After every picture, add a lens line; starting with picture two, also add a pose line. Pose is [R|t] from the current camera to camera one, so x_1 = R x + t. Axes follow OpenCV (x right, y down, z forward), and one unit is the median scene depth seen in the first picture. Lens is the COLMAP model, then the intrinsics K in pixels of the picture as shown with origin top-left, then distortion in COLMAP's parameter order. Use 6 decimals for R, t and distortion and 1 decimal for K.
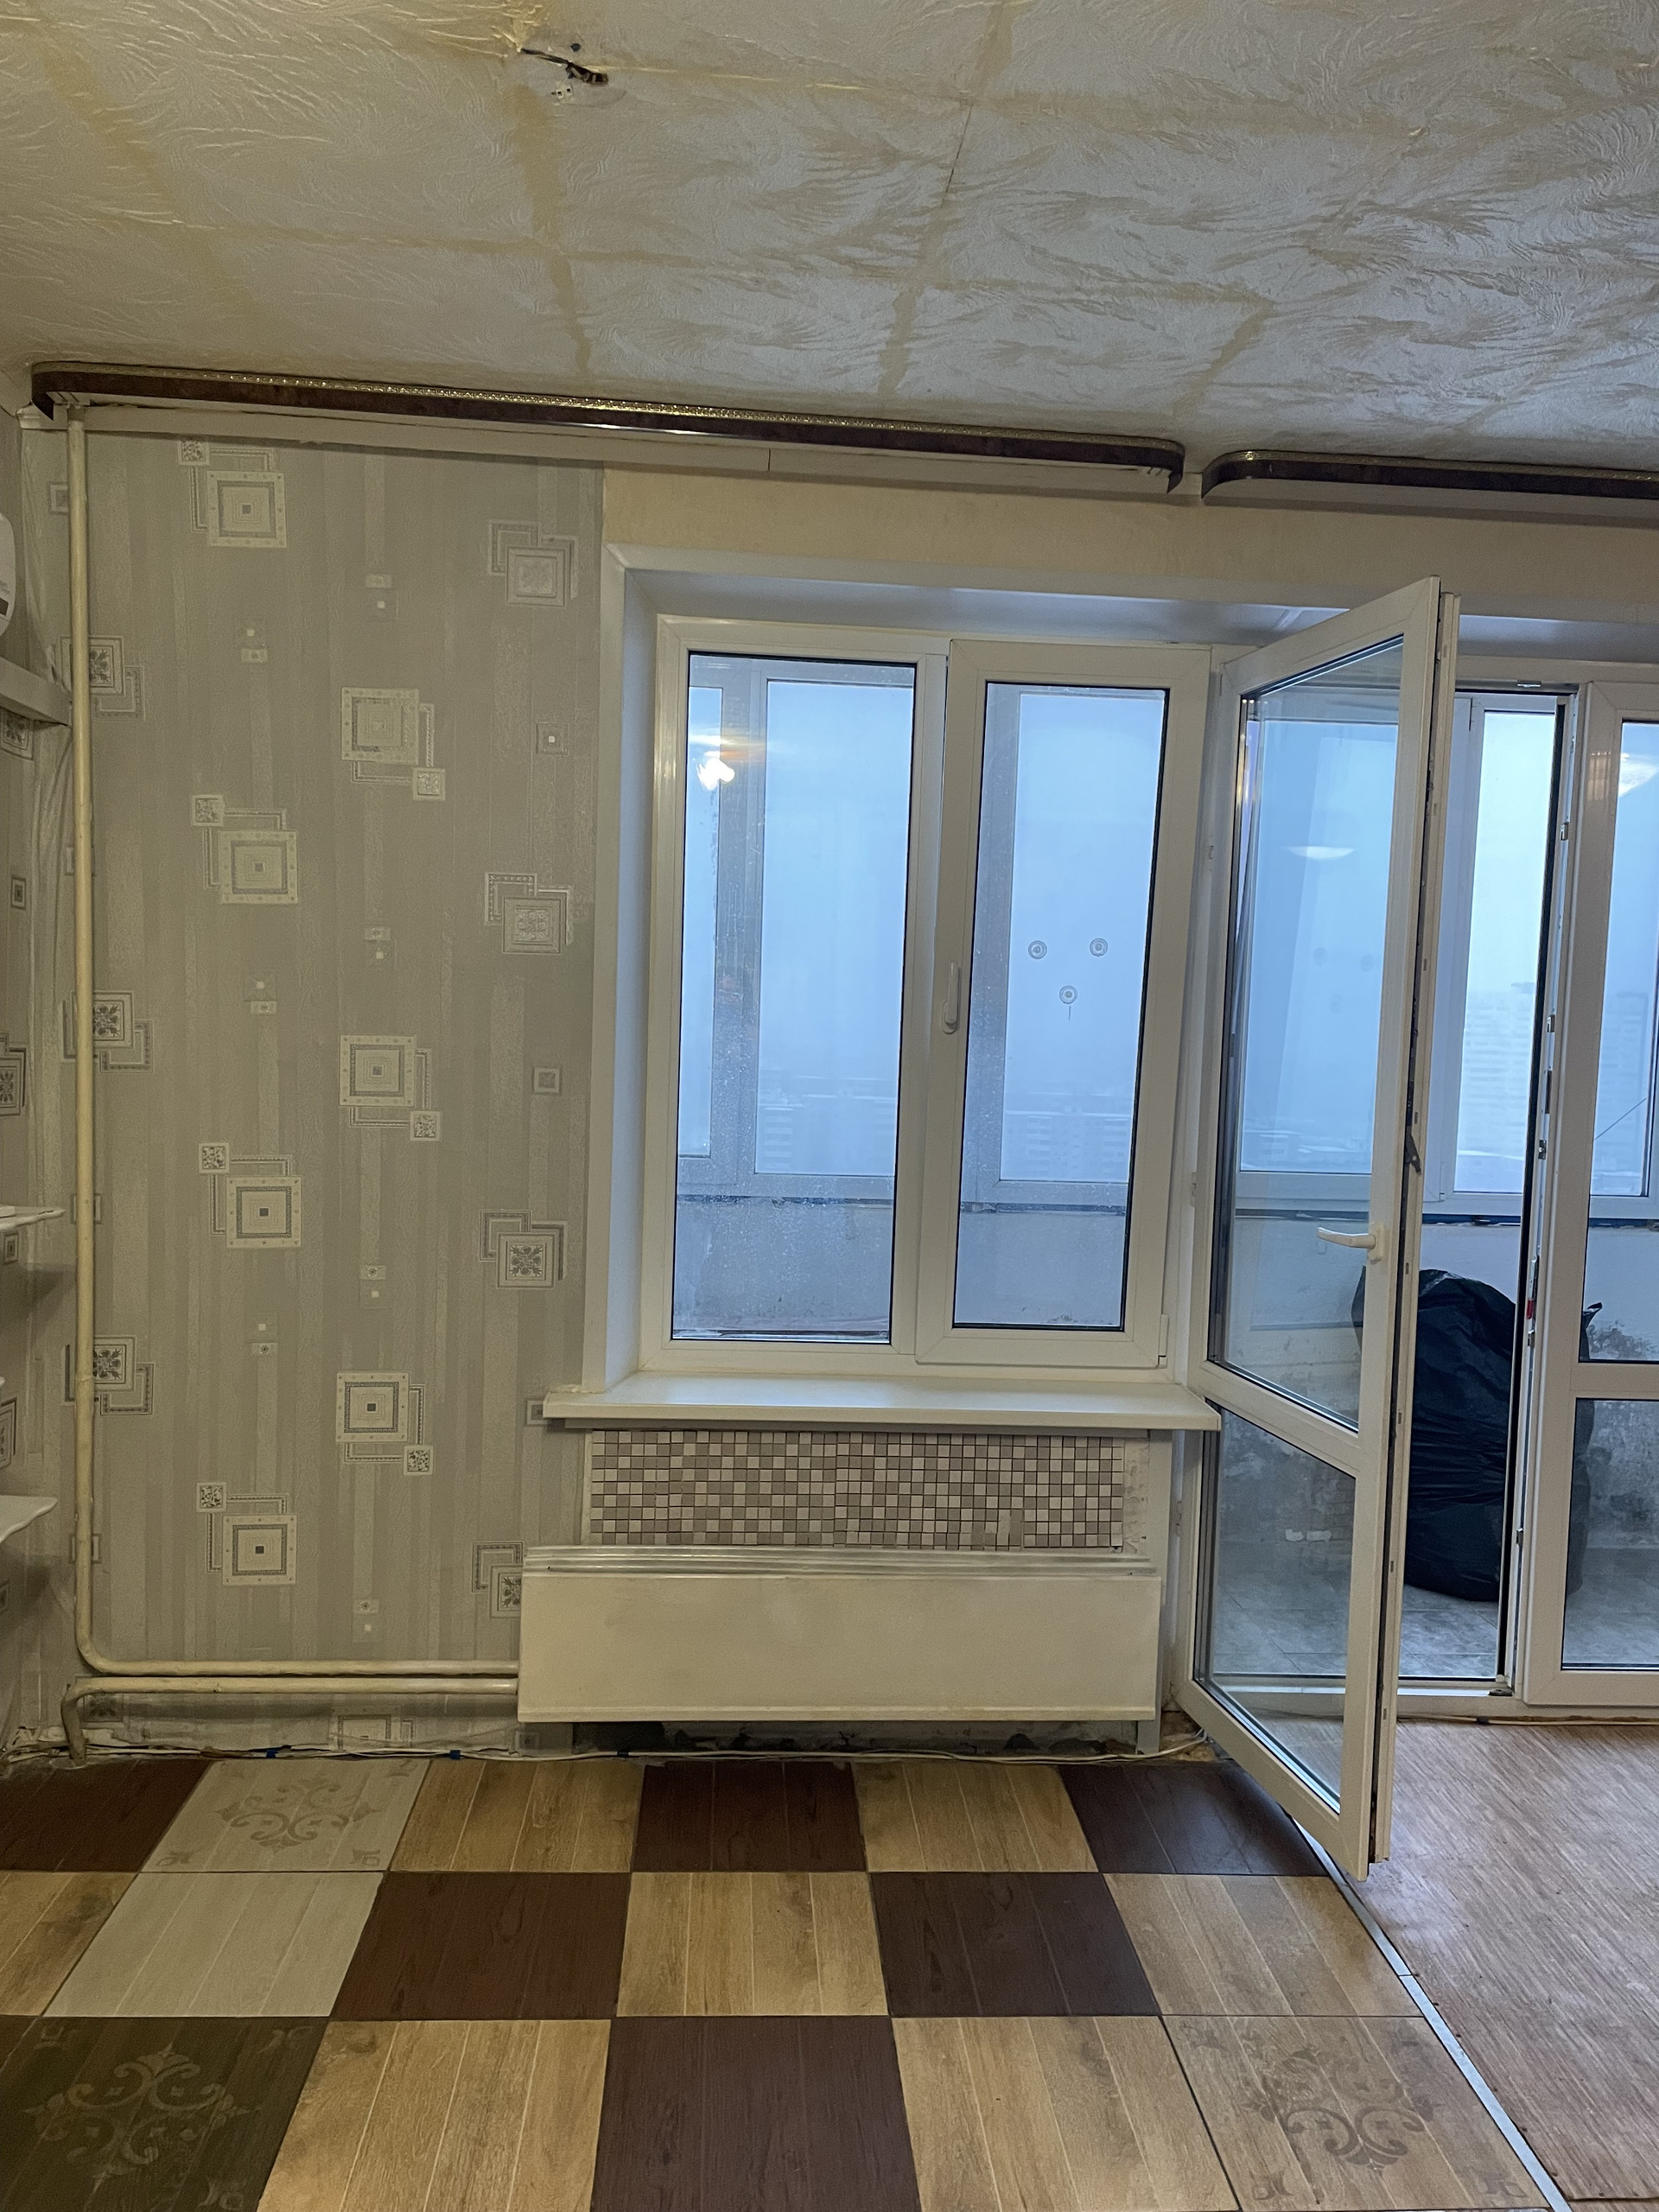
lens RADIAL K [[1659.1, 0, 807.7], [0, 1659.1, 1122.1], [0, 0, 1]] dist [0.098928, -0.127614]
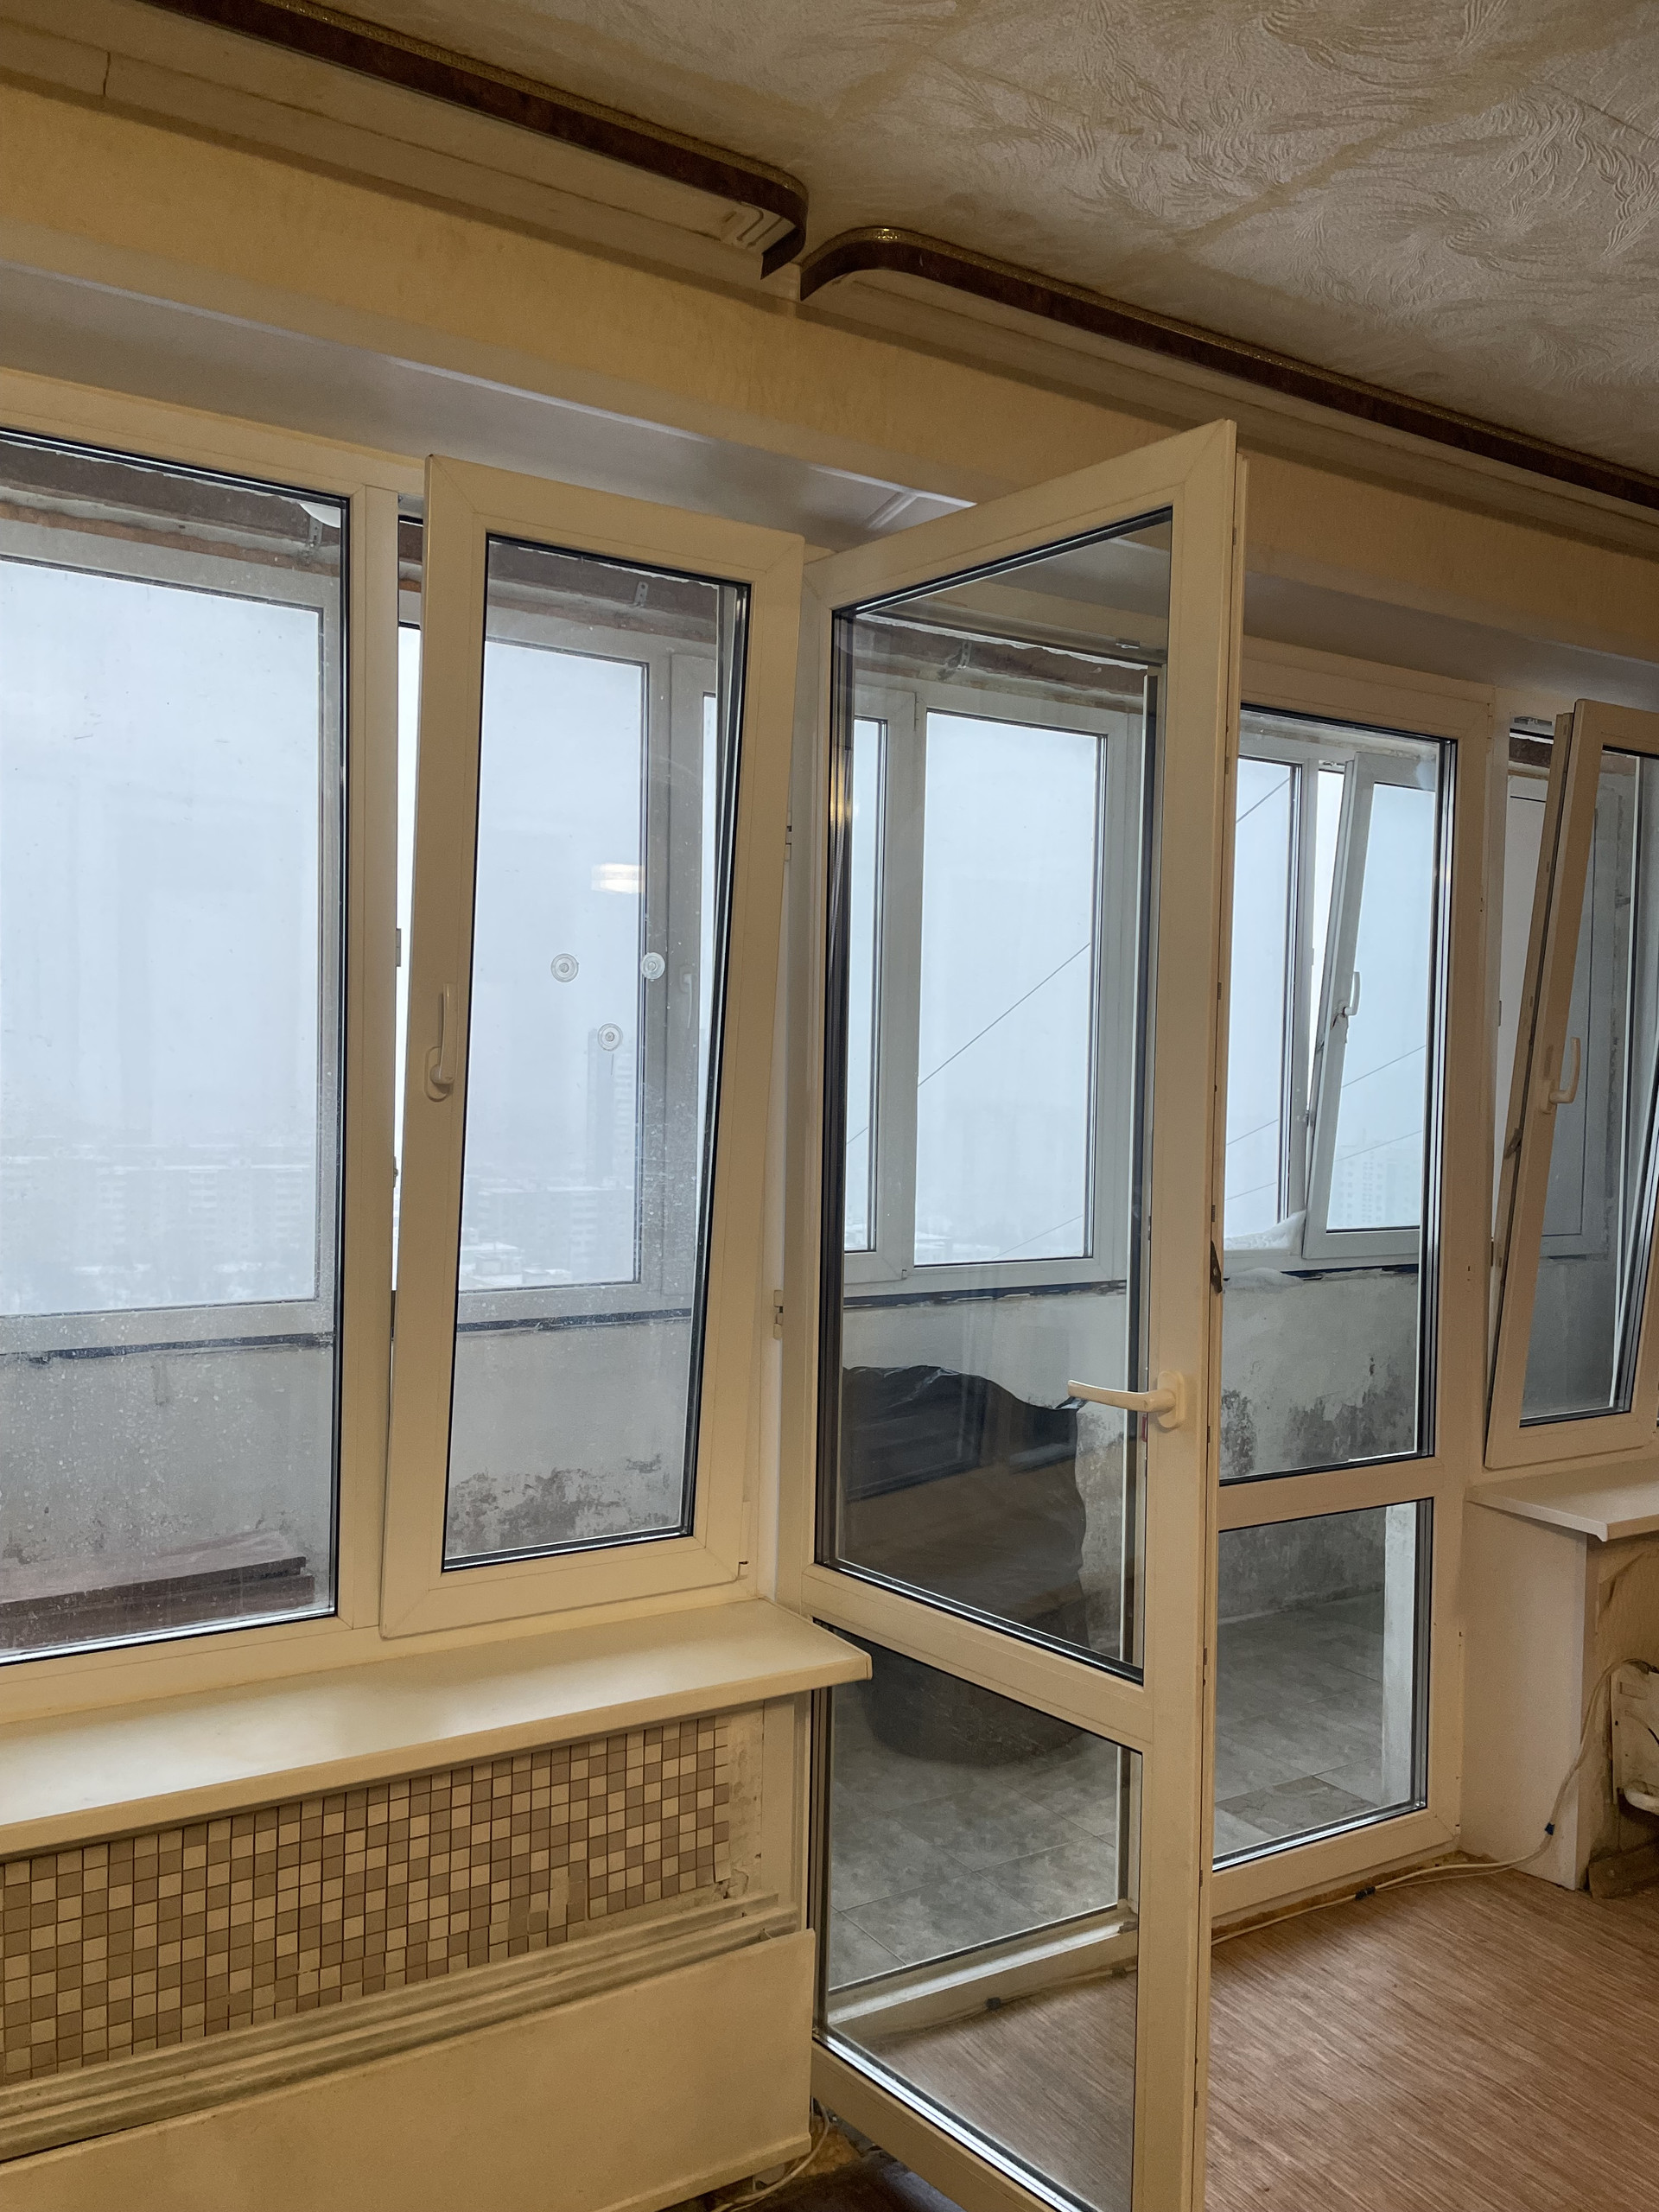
lens RADIAL K [[1659.1, 0, 807.7], [0, 1659.1, 1122.1], [0, 0, 1]] dist [0.098928, -0.127614]
pose [[0.882037, -0.031028, 0.470157, -0.086330], [0.043747, 0.998912, -0.016148, -0.030302], [-0.469144, 0.034811, 0.882435, 0.395844]]
